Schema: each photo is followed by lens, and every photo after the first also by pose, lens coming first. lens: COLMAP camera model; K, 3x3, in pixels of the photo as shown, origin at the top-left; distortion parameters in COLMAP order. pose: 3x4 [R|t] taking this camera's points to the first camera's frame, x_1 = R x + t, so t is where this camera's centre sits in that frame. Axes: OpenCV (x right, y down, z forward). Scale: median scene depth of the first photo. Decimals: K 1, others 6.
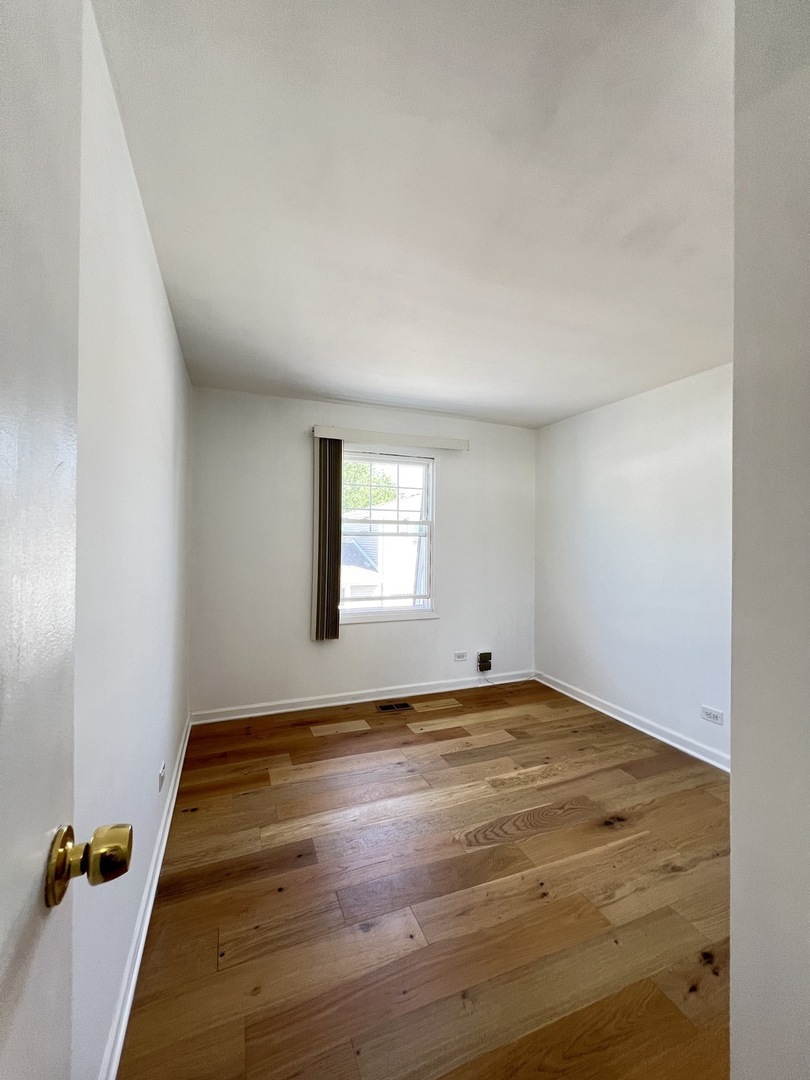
lens RADIAL K [[433.7, 0, 409.1], [0, 433.7, 542.0], [0, 0, 1]] dist [-0.001592, 0.000496]
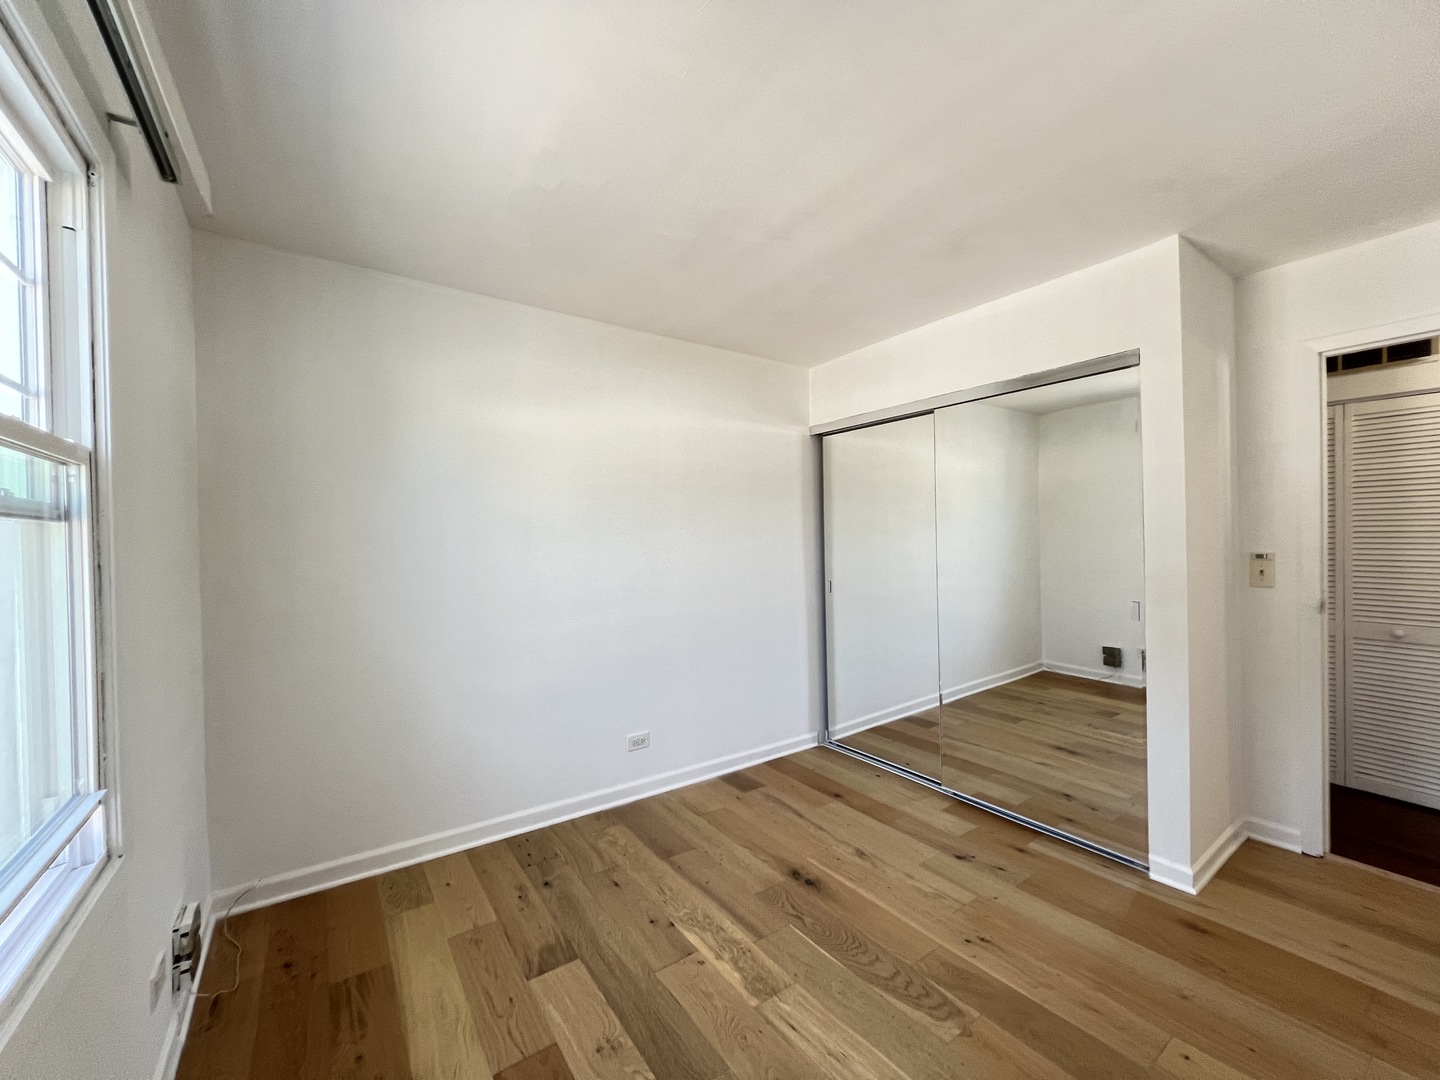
lens RADIAL K [[578.2, 0, 714.5], [0, 578.2, 541.9], [0, 0, 1]] dist [-0.001592, 0.000496]
pose [[-0.214659, -0.008704, 0.976650, -0.439662], [0.013769, 0.999834, 0.011937, 0.000056], [-0.976592, 0.016010, -0.214504, 1.118172]]
